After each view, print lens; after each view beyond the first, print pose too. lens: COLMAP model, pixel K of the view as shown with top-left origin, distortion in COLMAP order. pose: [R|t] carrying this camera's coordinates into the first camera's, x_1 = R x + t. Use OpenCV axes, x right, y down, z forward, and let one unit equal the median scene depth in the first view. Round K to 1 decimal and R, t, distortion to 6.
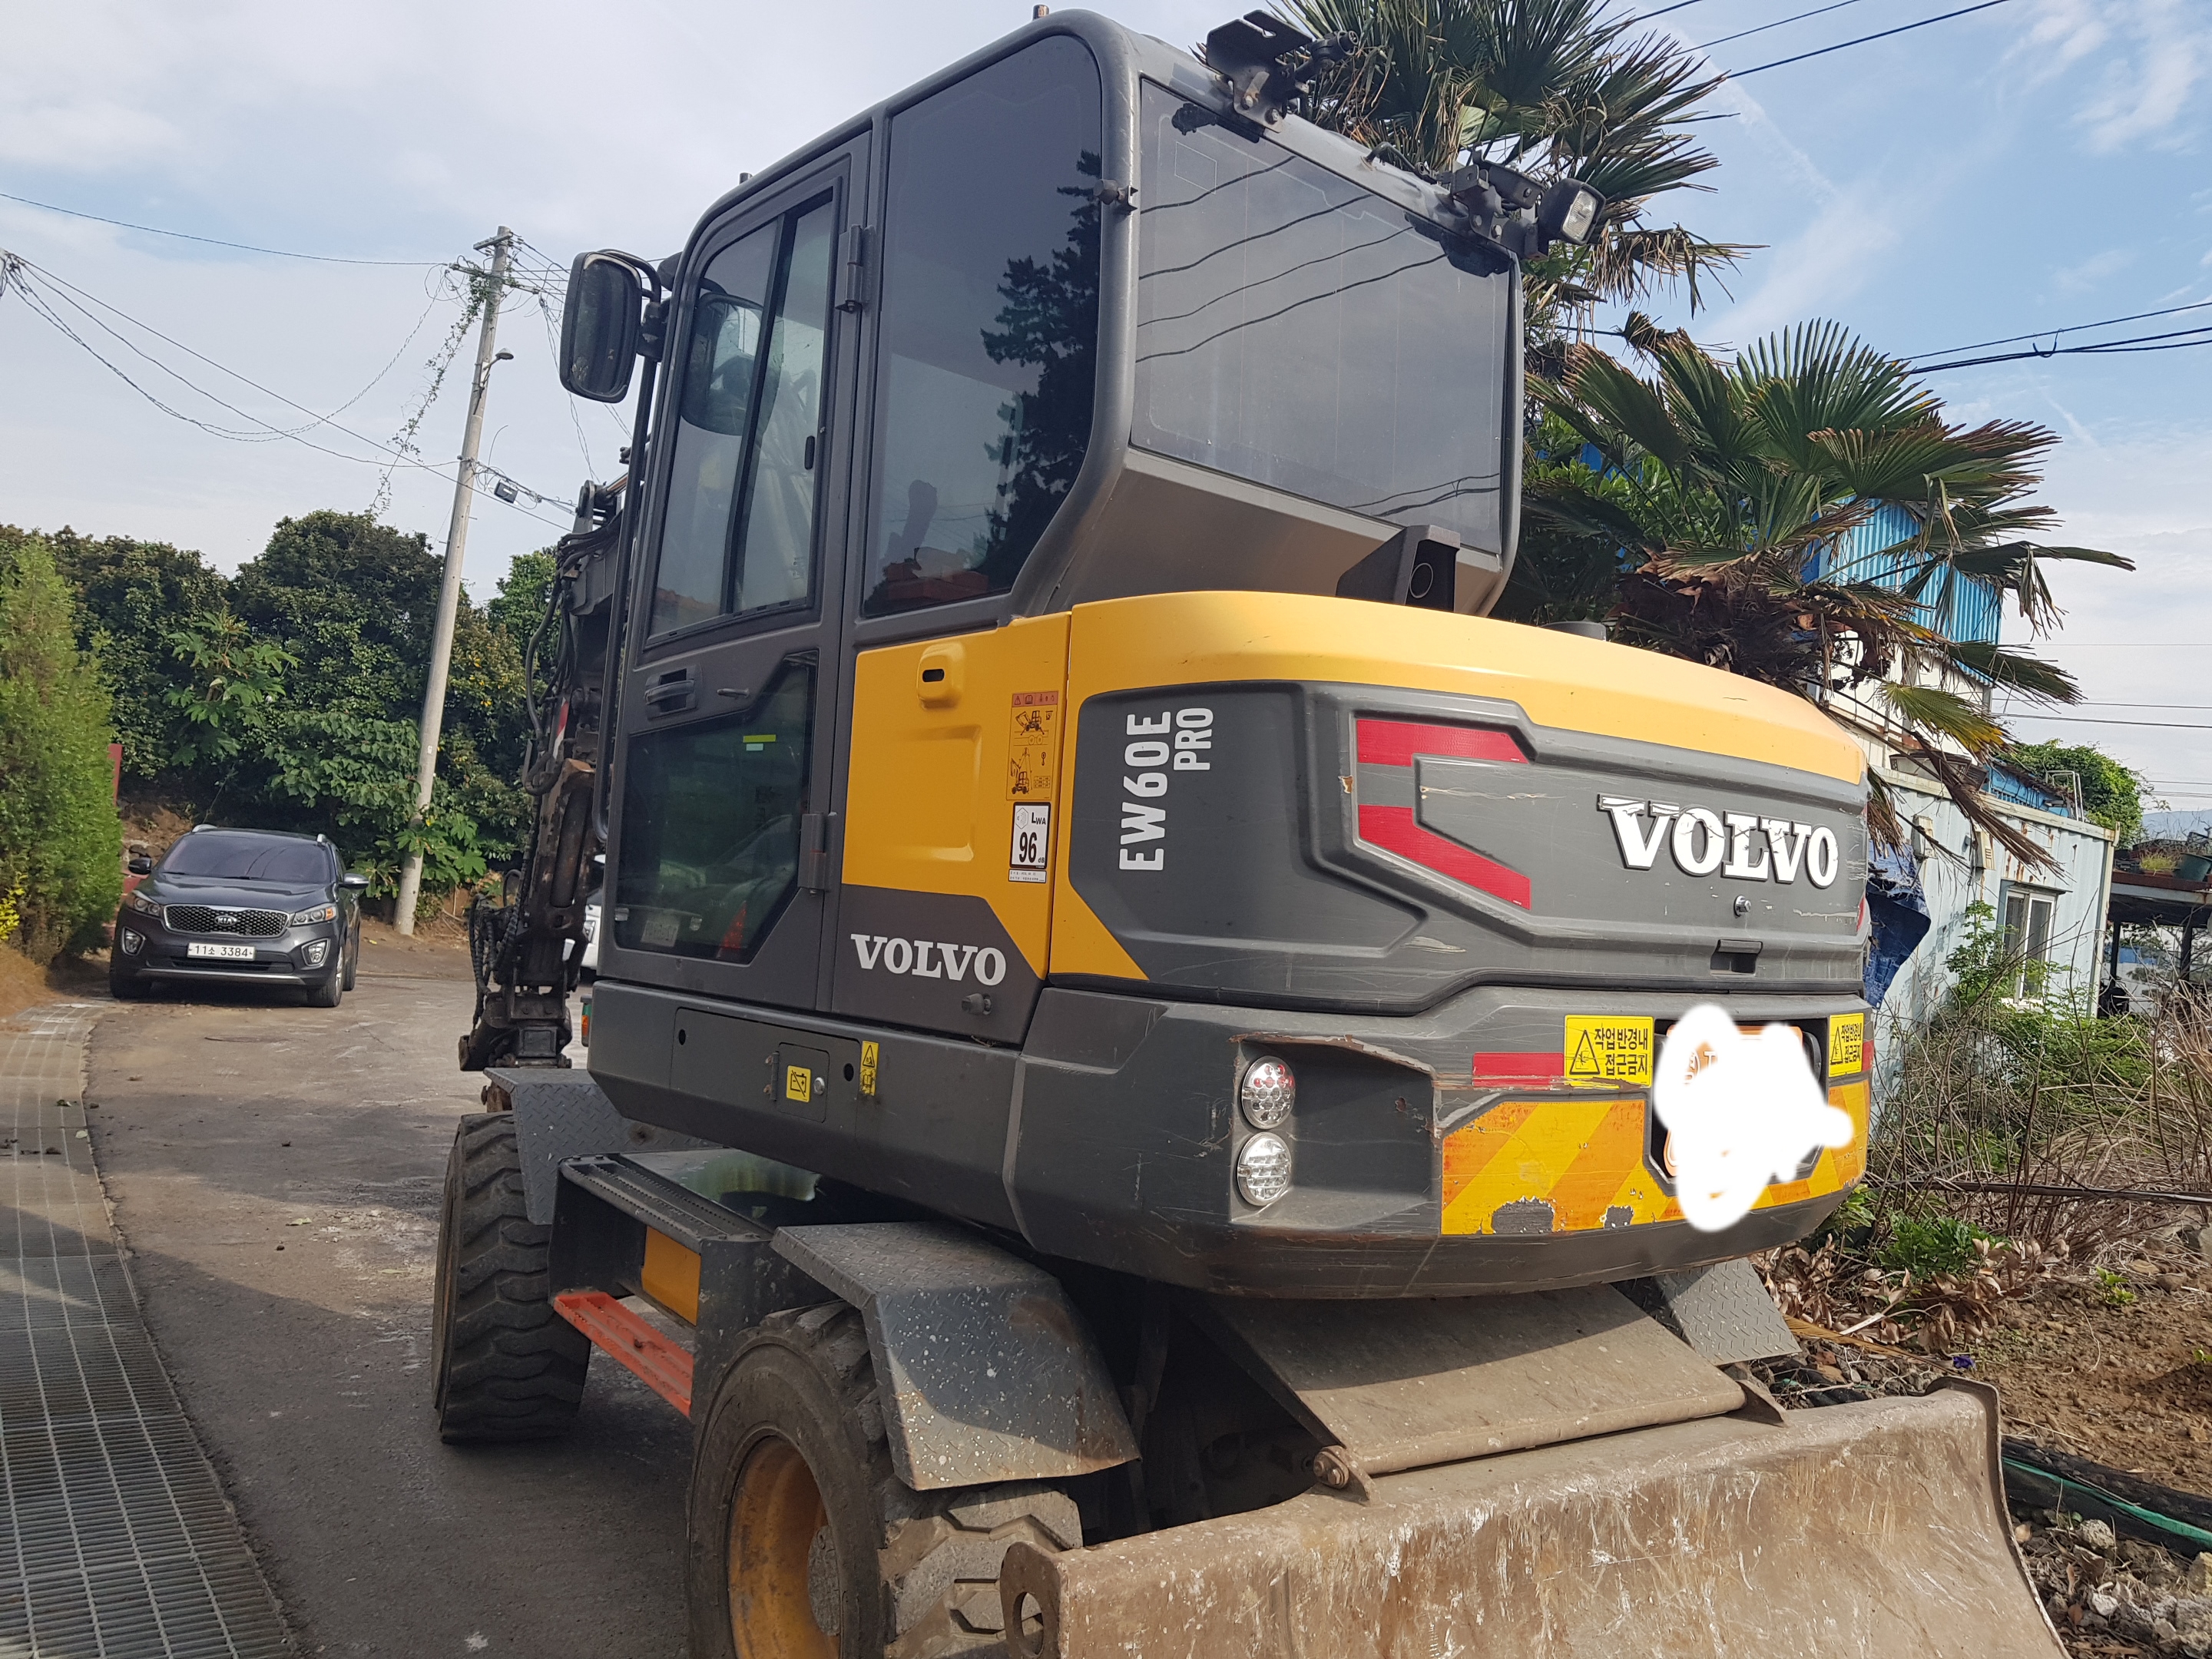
lens RADIAL K [[1676.2, 0, 1107.2], [0, 1676.2, 868.0], [0, 0, 1]] dist [0.052219, -0.123624]
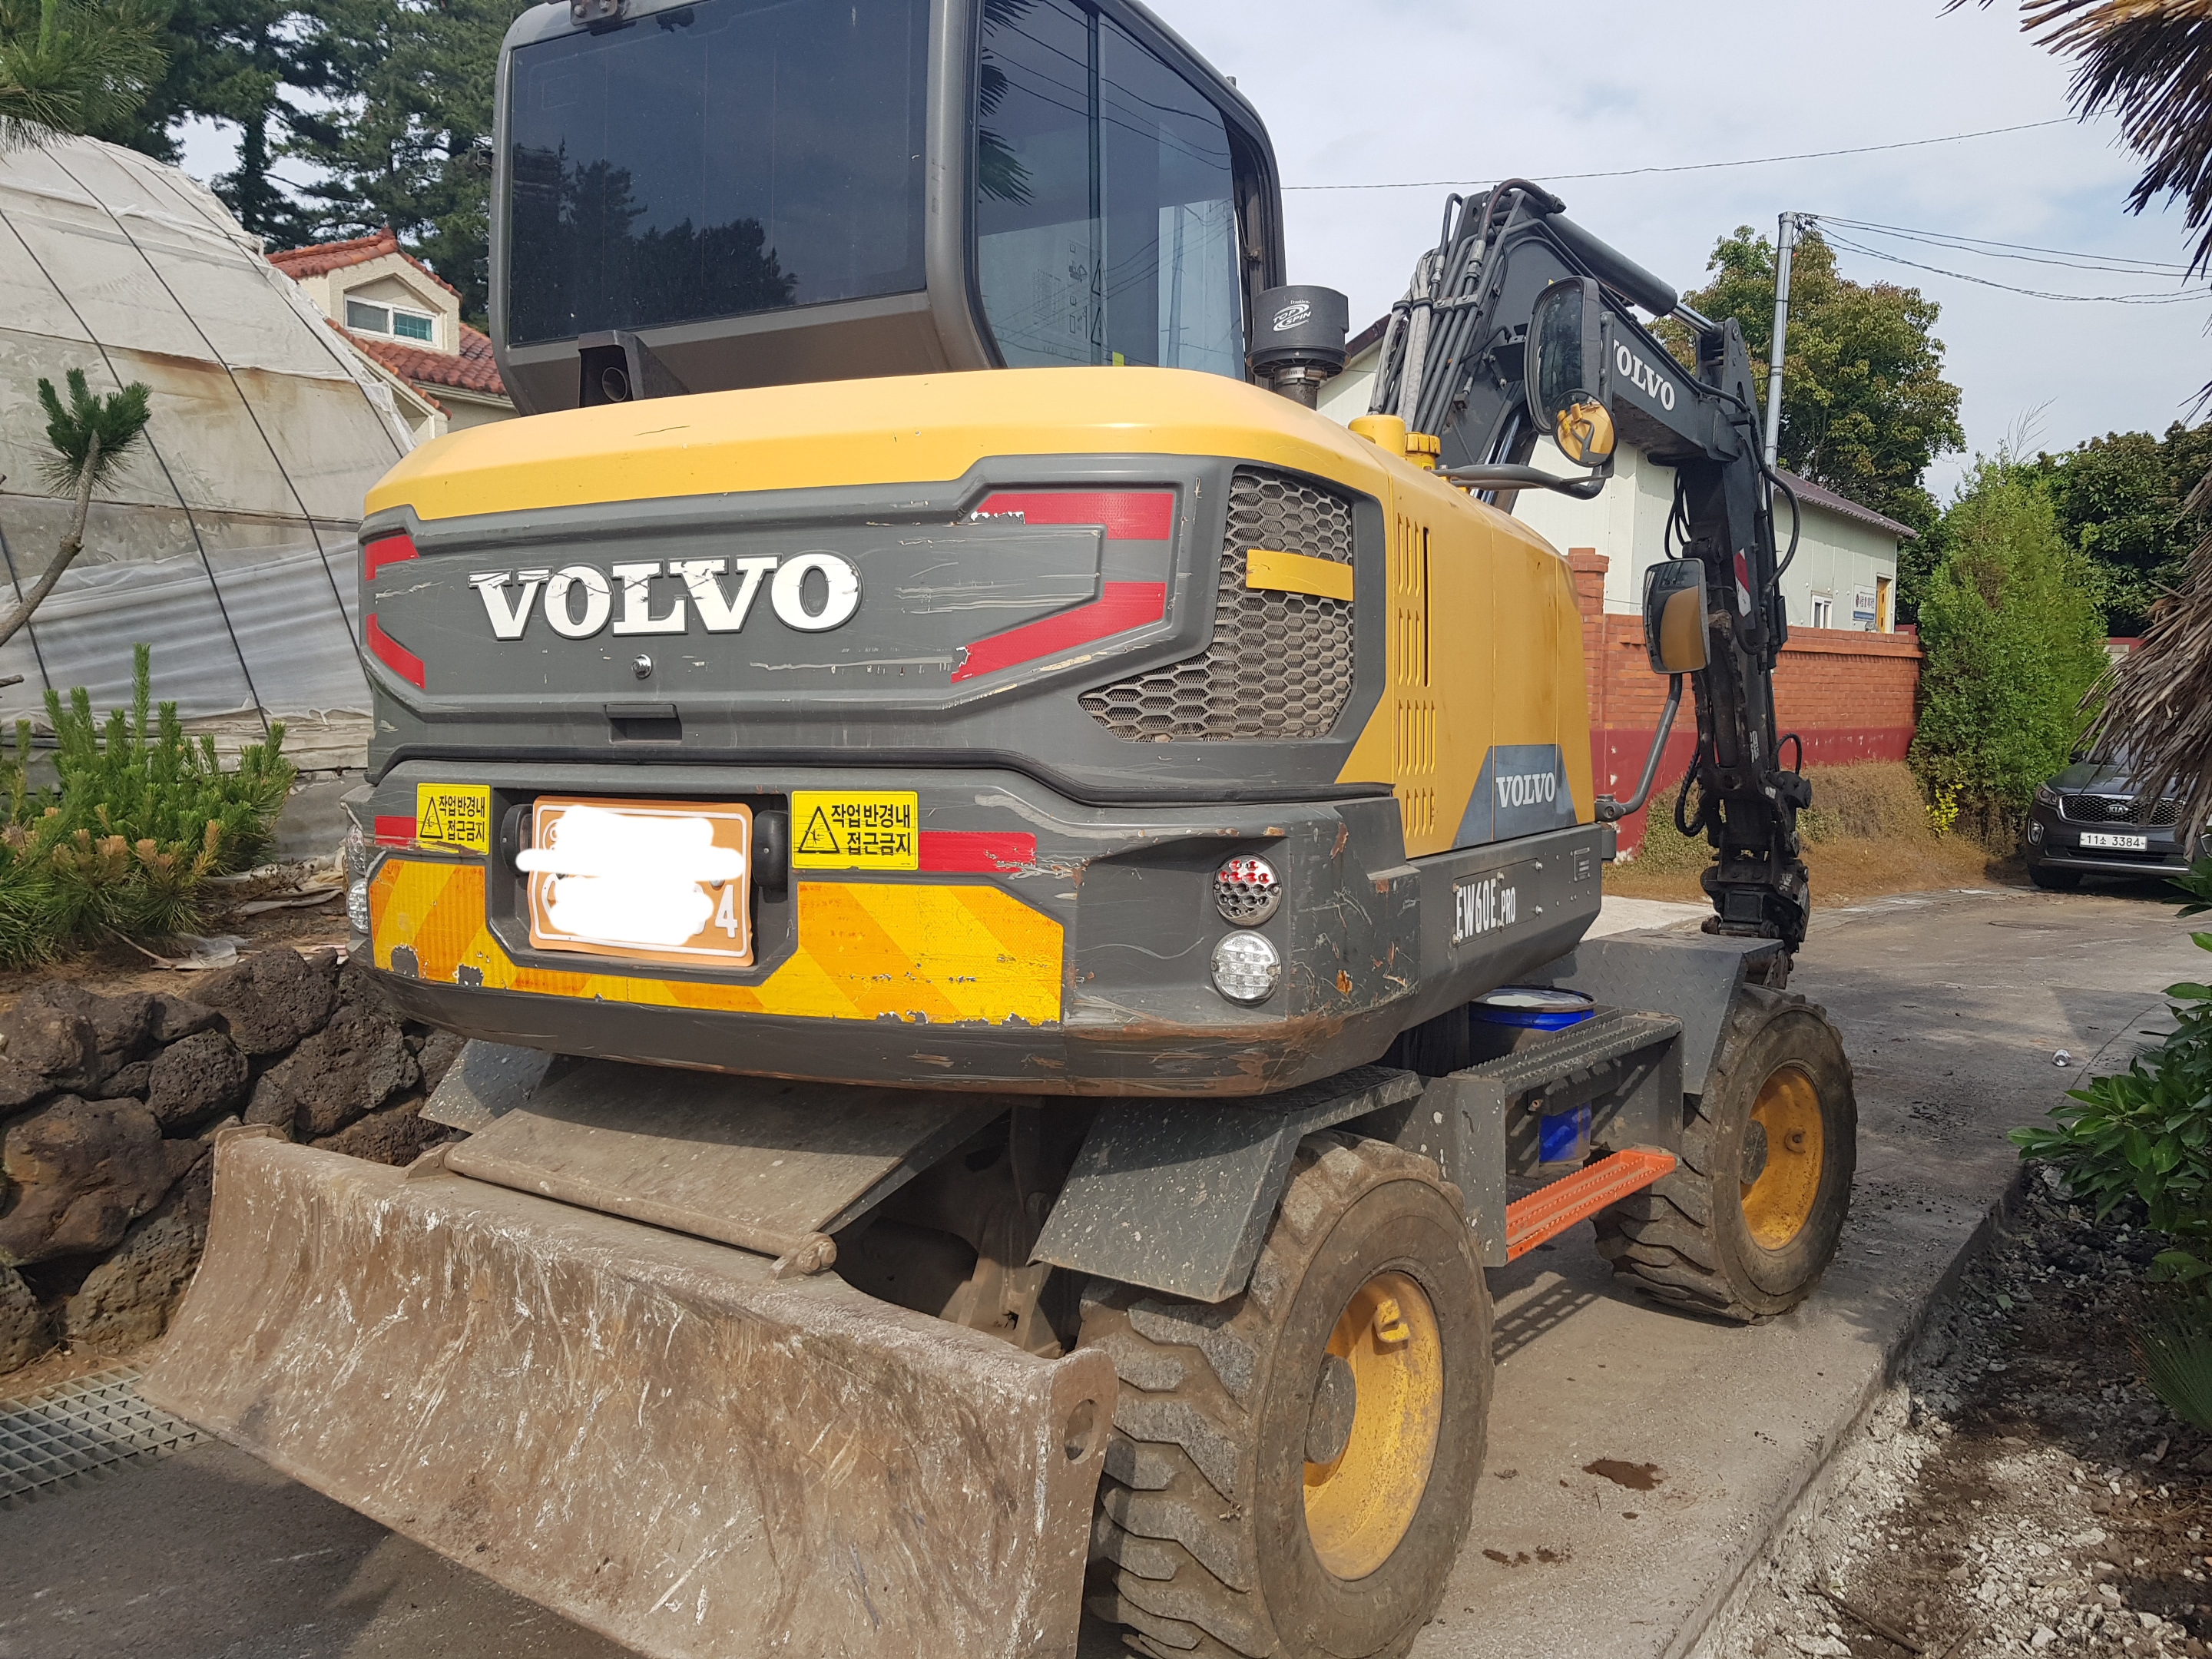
lens RADIAL K [[1672.6, 0, 1106.0], [0, 1672.6, 829.5], [0, 0, 1]] dist [-0.002781, -0.006012]
pose [[0.373718, -0.003039, -0.927537, 1.325573], [0.034404, 0.999352, 0.010587, 0.111201], [0.926904, -0.035868, 0.373581, 0.920284]]
